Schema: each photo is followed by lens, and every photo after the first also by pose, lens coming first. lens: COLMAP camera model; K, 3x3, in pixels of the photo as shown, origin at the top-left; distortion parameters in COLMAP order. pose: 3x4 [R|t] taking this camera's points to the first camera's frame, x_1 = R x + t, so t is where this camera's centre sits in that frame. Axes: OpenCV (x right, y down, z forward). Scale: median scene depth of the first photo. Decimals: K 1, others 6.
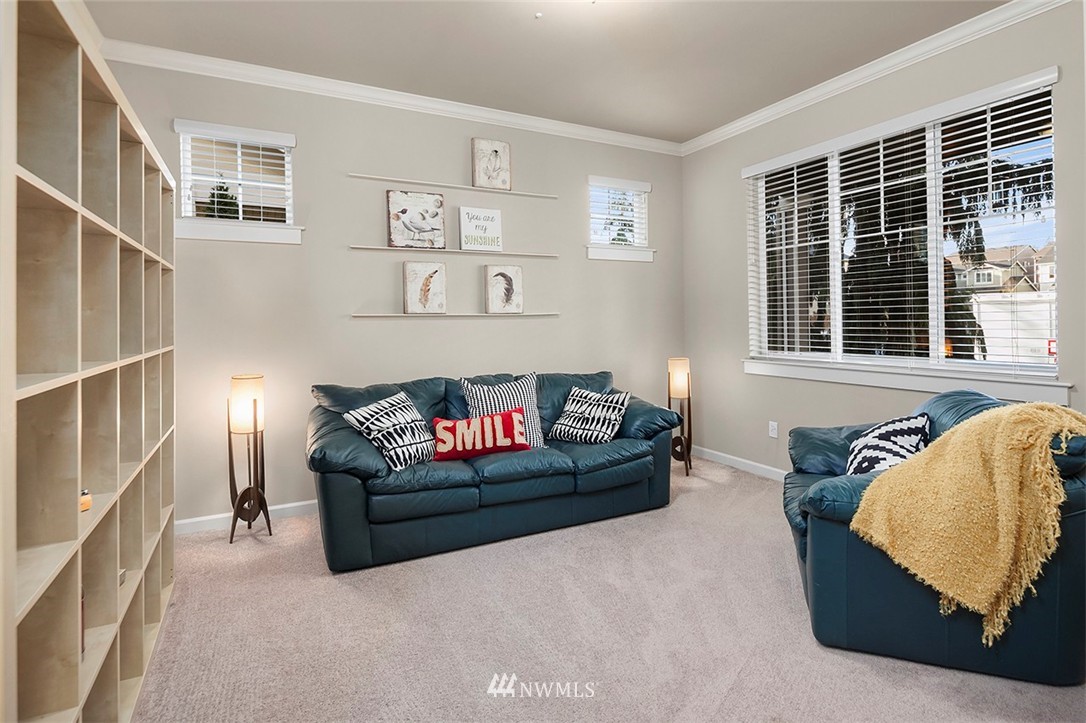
lens RADIAL K [[527.4, 0, 532.9], [0, 527.4, 309.8], [0, 0, 1]] dist [0.000623, -0.002847]
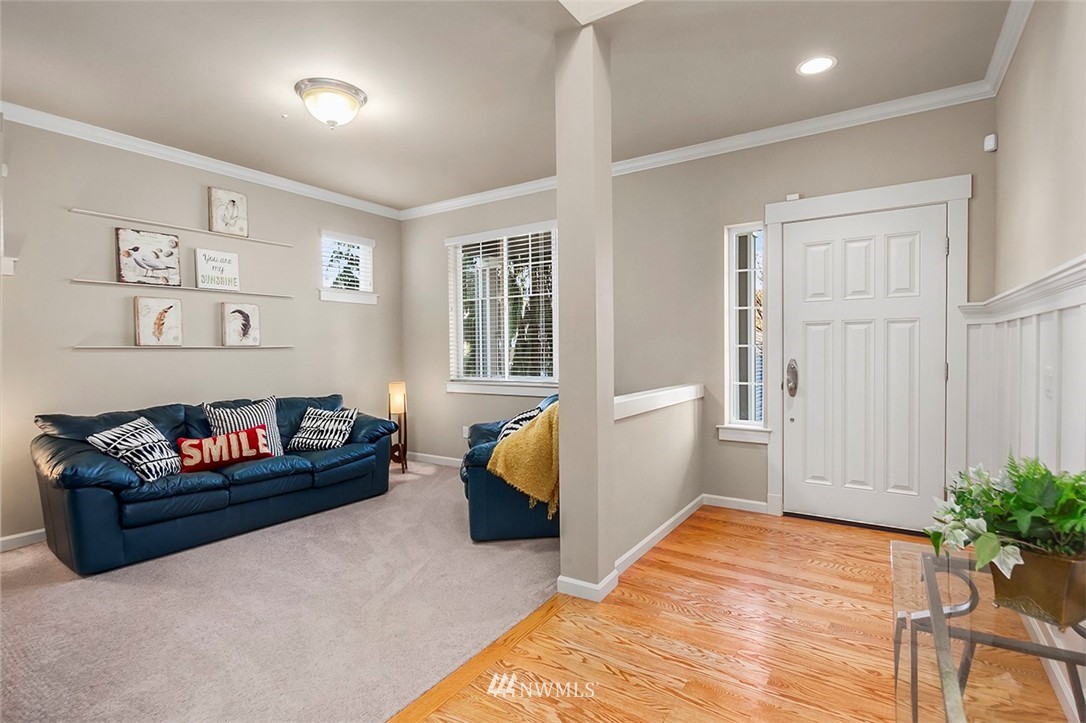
lens RADIAL K [[527.4, 0, 542.6], [0, 527.4, 353.1], [0, 0, 1]] dist [0.000623, -0.002847]
pose [[0.866025, 0.000045, 0.500001, -0.074051], [-0.011052, 0.999757, 0.019052, -0.008166], [-0.499878, -0.022026, 0.865815, -0.364930]]
